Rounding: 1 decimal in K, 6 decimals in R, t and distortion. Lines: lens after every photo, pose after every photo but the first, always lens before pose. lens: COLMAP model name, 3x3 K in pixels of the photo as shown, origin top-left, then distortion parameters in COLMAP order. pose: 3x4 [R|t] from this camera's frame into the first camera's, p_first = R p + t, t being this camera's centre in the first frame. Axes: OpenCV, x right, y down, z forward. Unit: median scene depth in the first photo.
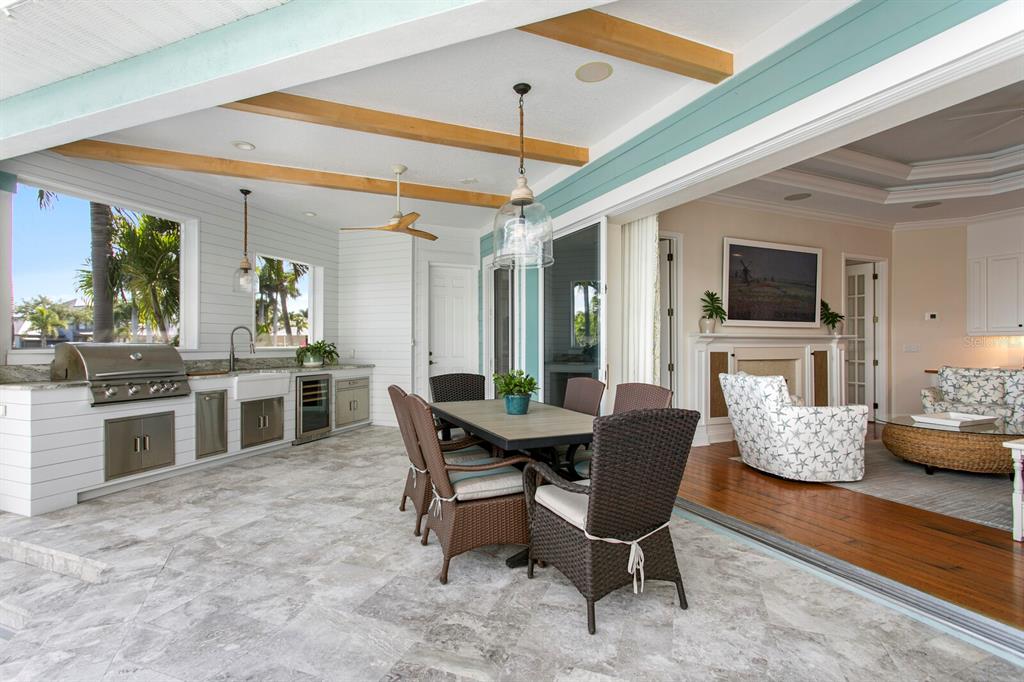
lens RADIAL K [[507.7, 0, 509.7], [0, 507.7, 341.6], [0, 0, 1]] dist [0.004111, 0.000005]
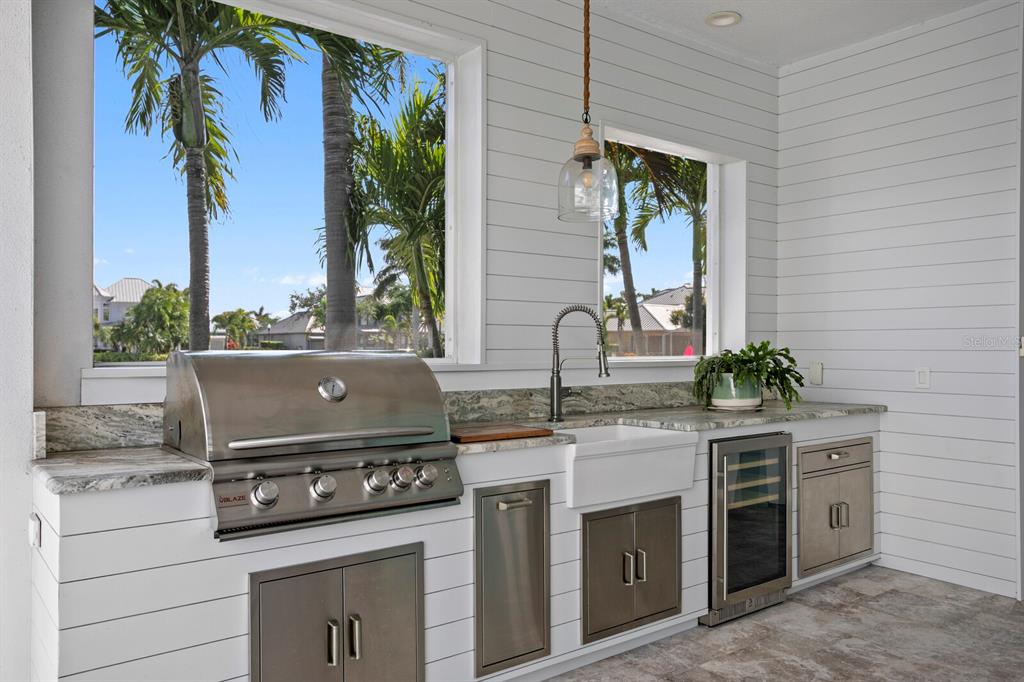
lens RADIAL K [[780.6, 0, 514.2], [0, 780.6, 343.3], [0, 0, 1]] dist [-0.000073, 0.000543]
pose [[0.868616, 0.000786, -0.495485, -0.270971], [0.001134, 0.999993, 0.003574, -0.003967], [0.495485, -0.003666, 0.868609, 0.452563]]
